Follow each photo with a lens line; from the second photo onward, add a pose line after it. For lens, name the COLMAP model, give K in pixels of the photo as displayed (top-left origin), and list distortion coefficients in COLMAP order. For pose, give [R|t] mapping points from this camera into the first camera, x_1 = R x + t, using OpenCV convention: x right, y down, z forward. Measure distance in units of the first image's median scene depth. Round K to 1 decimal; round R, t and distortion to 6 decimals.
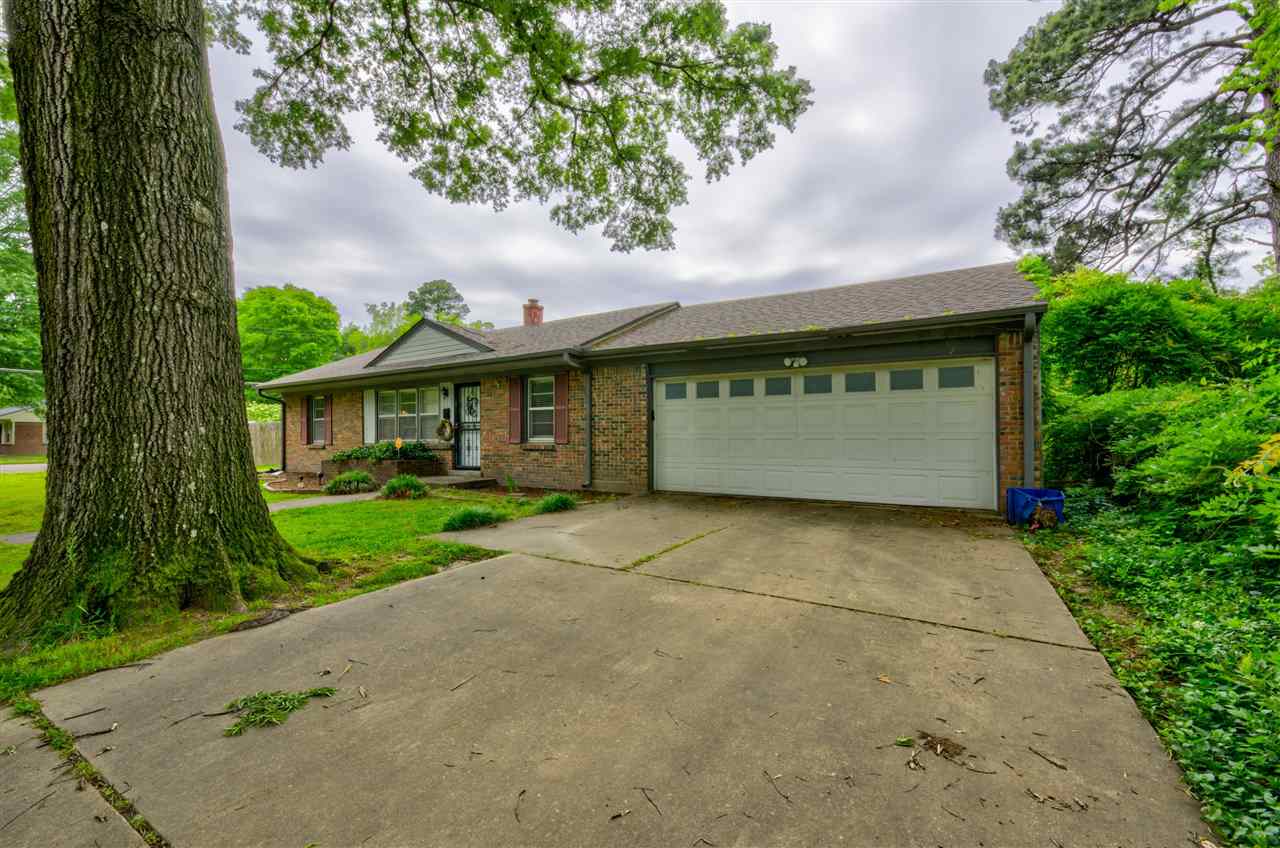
lens RADIAL K [[549.5, 0, 640.0], [0, 549.5, 424.0], [0, 0, 1]] dist [-0.001881, 0.000527]
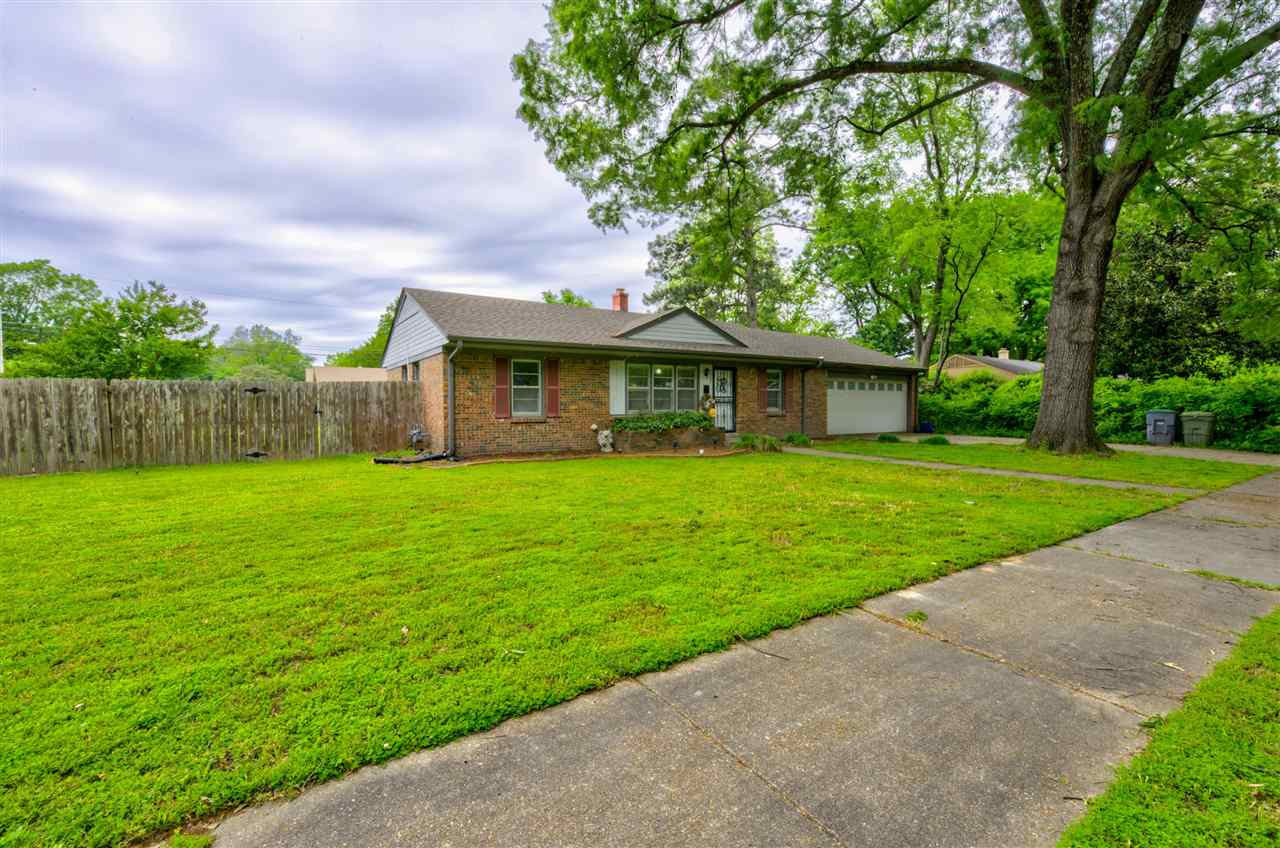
lens RADIAL K [[545.7, 0, 641.9], [0, 545.7, 423.6], [0, 0, 1]] dist [0.000302, 0.000938]
pose [[0.406821, -0.023814, 0.913197, -1.575679], [-0.015445, 0.999338, 0.032941, 0.020358], [-0.913377, -0.027505, 0.406184, 0.629708]]
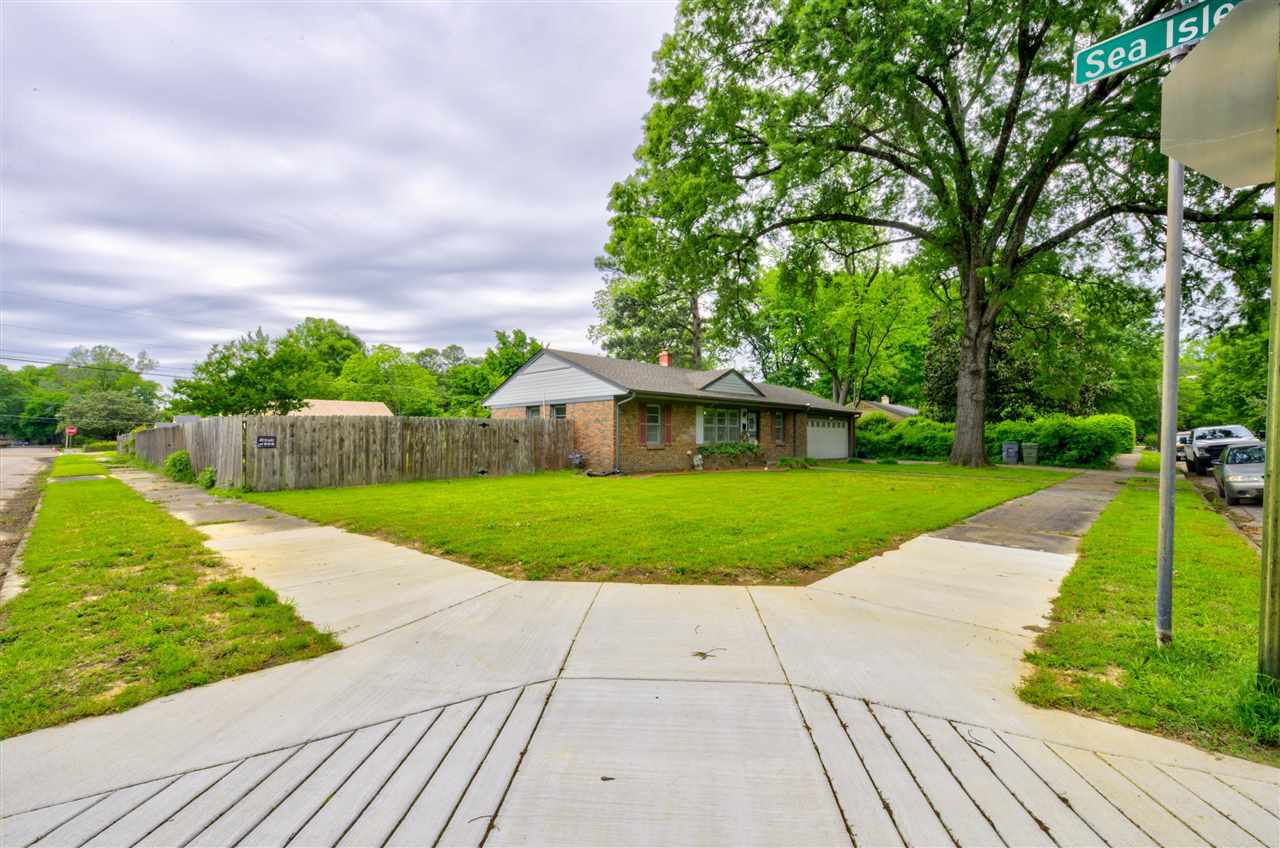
lens RADIAL K [[540.6, 0, 644.7], [0, 540.6, 424.4], [0, 0, 1]] dist [0.000276, 0.000283]
pose [[0.192078, 0.034541, 0.980772, -2.148197], [-0.018559, 0.999330, -0.031560, 0.035695], [-0.981204, -0.012140, 0.192590, 0.988417]]
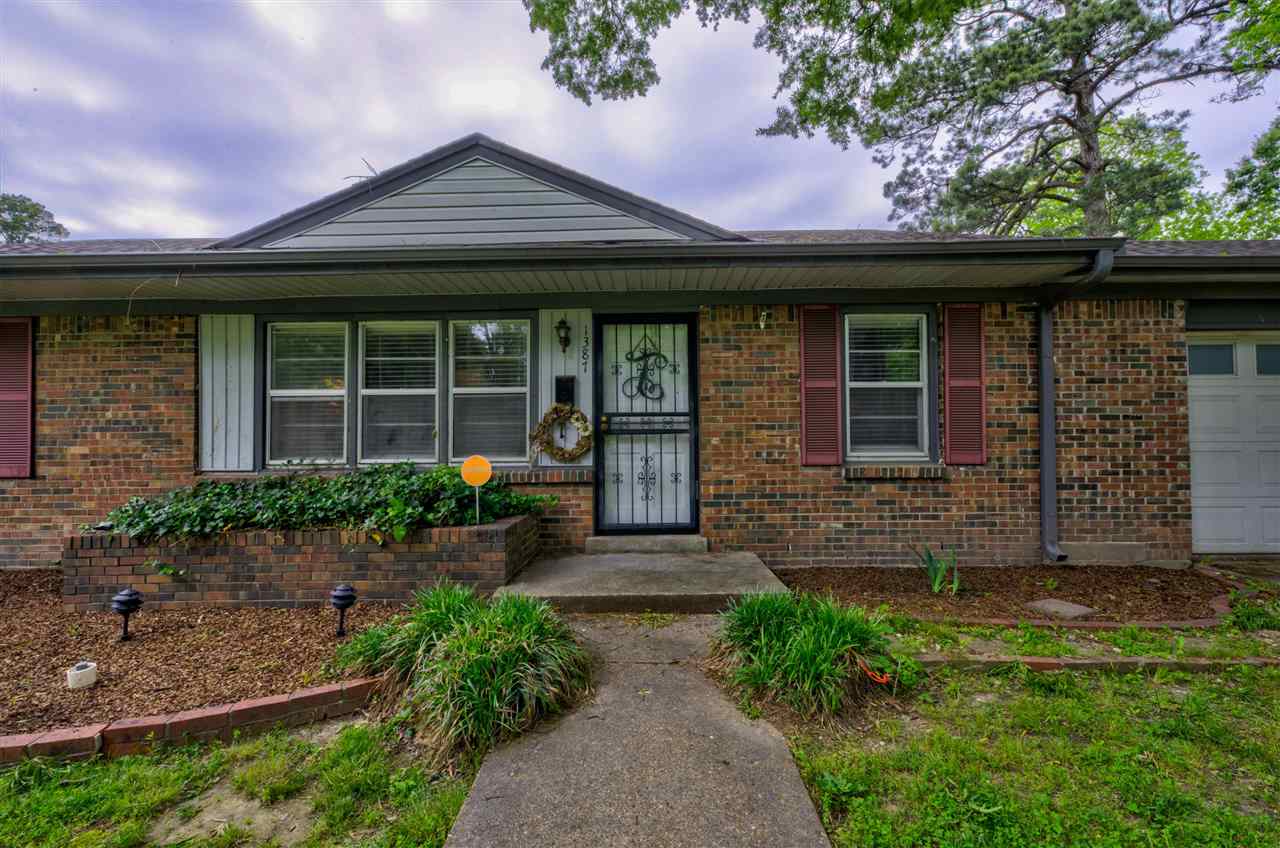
lens RADIAL K [[540.6, 0, 644.7], [0, 540.6, 424.4], [0, 0, 1]] dist [0.000276, 0.000283]
pose [[0.851843, 0.011863, 0.523662, -0.508730], [-0.007282, 0.999915, -0.010806, 0.008643], [-0.523746, 0.005391, 0.851857, 0.652958]]
